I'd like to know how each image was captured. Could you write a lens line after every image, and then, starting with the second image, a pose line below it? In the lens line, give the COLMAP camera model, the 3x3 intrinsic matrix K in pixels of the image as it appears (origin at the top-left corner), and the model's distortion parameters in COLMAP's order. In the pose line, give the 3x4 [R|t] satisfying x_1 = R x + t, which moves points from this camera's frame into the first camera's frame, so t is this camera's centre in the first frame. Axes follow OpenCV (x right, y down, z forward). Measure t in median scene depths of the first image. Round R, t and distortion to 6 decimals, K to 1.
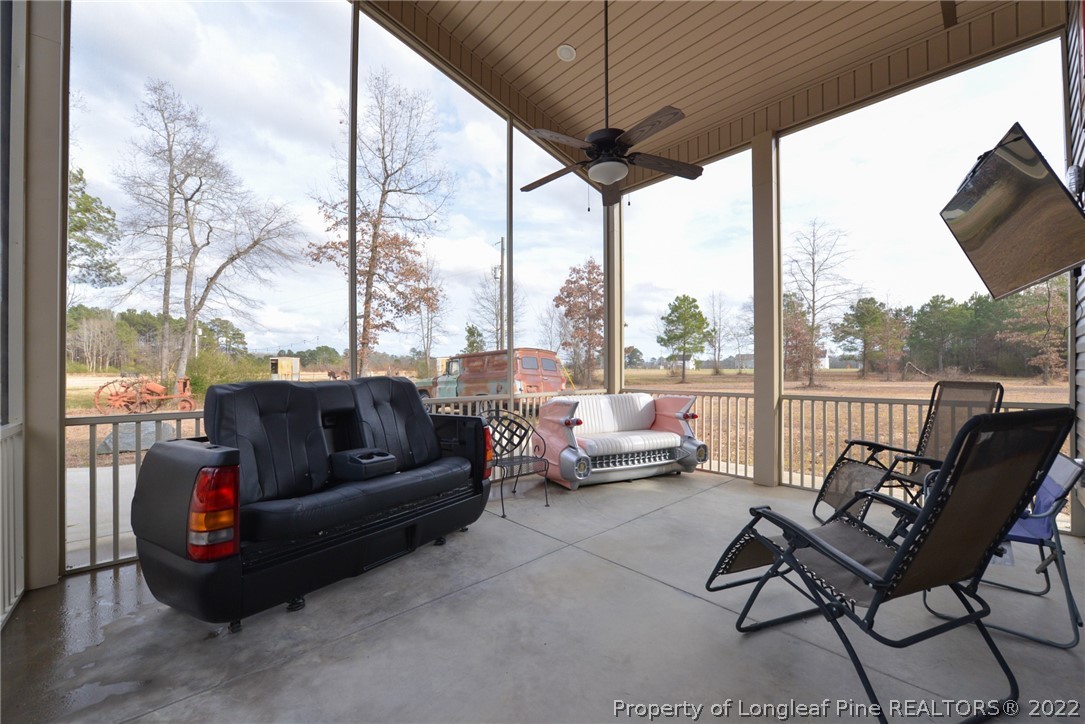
lens RADIAL K [[430.9, 0, 543.8], [0, 430.9, 360.2], [0, 0, 1]] dist [-0.010988, -0.000279]
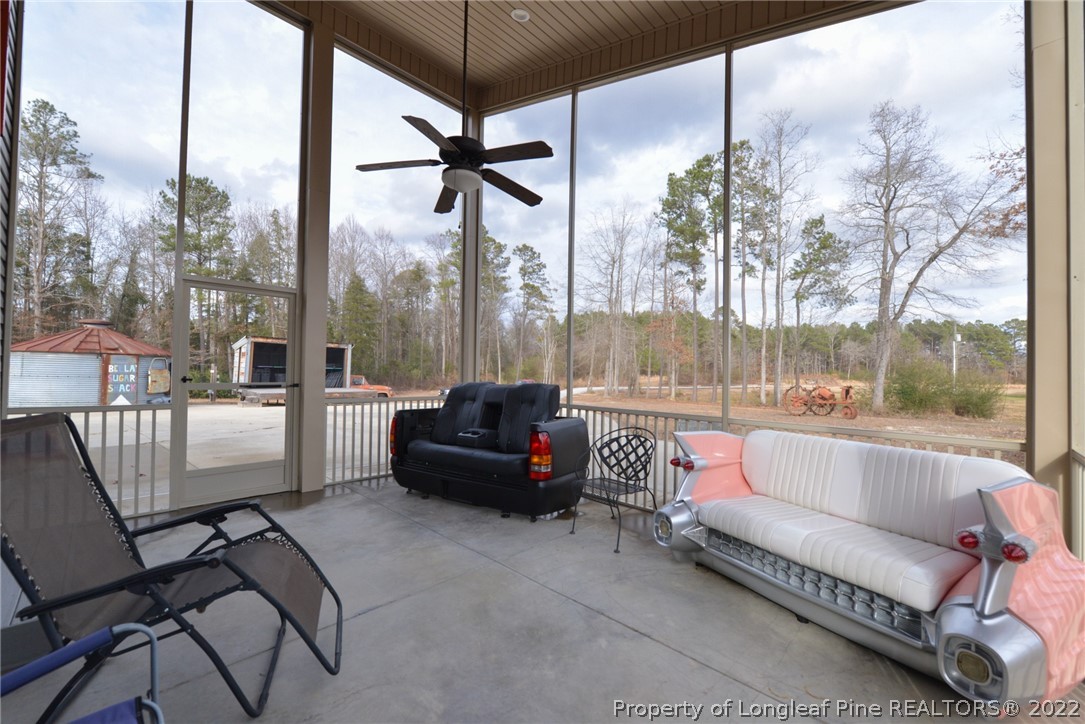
lens RADIAL K [[430.9, 0, 542.8], [0, 430.9, 367.8], [0, 0, 1]] dist [-0.010988, -0.000279]
pose [[0.061746, -0.001971, -0.998090, 0.971387], [0.000326, 0.999998, -0.001955, -0.007850], [0.998092, -0.000205, 0.061746, 0.973901]]
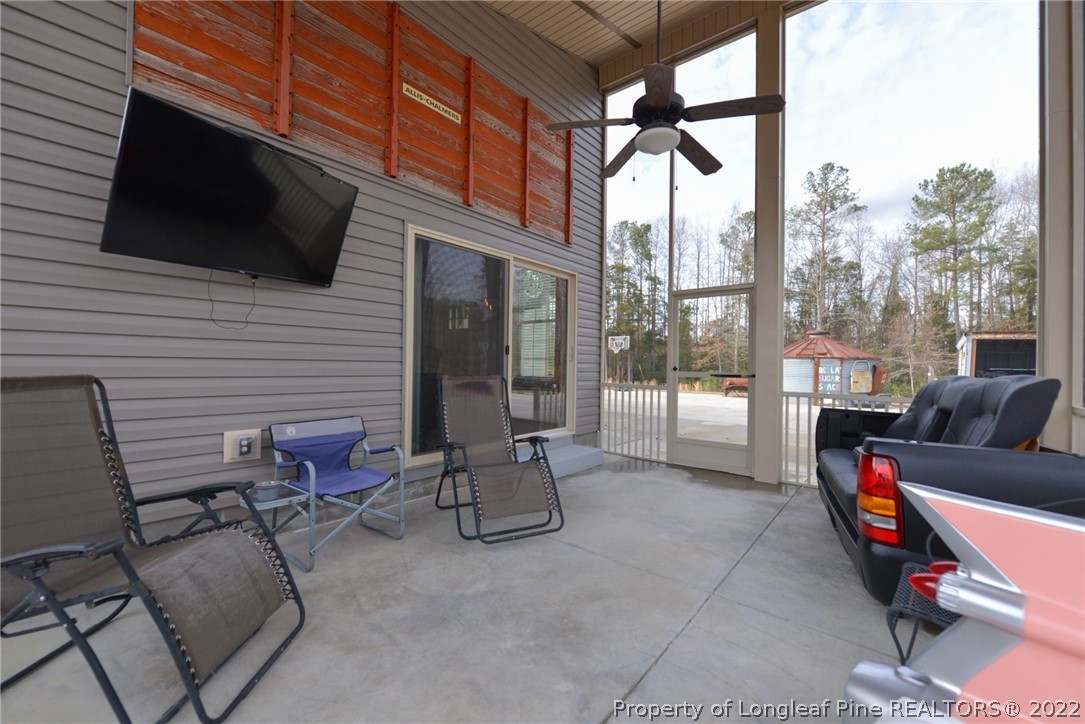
lens RADIAL K [[430.9, 0, 540.5], [0, 430.9, 364.8], [0, 0, 1]] dist [-0.010988, -0.000279]
pose [[-0.991332, -0.009835, -0.131016, 0.432063], [-0.007687, 0.999828, -0.016893, 0.039110], [0.131159, -0.015740, -0.991236, 1.593771]]
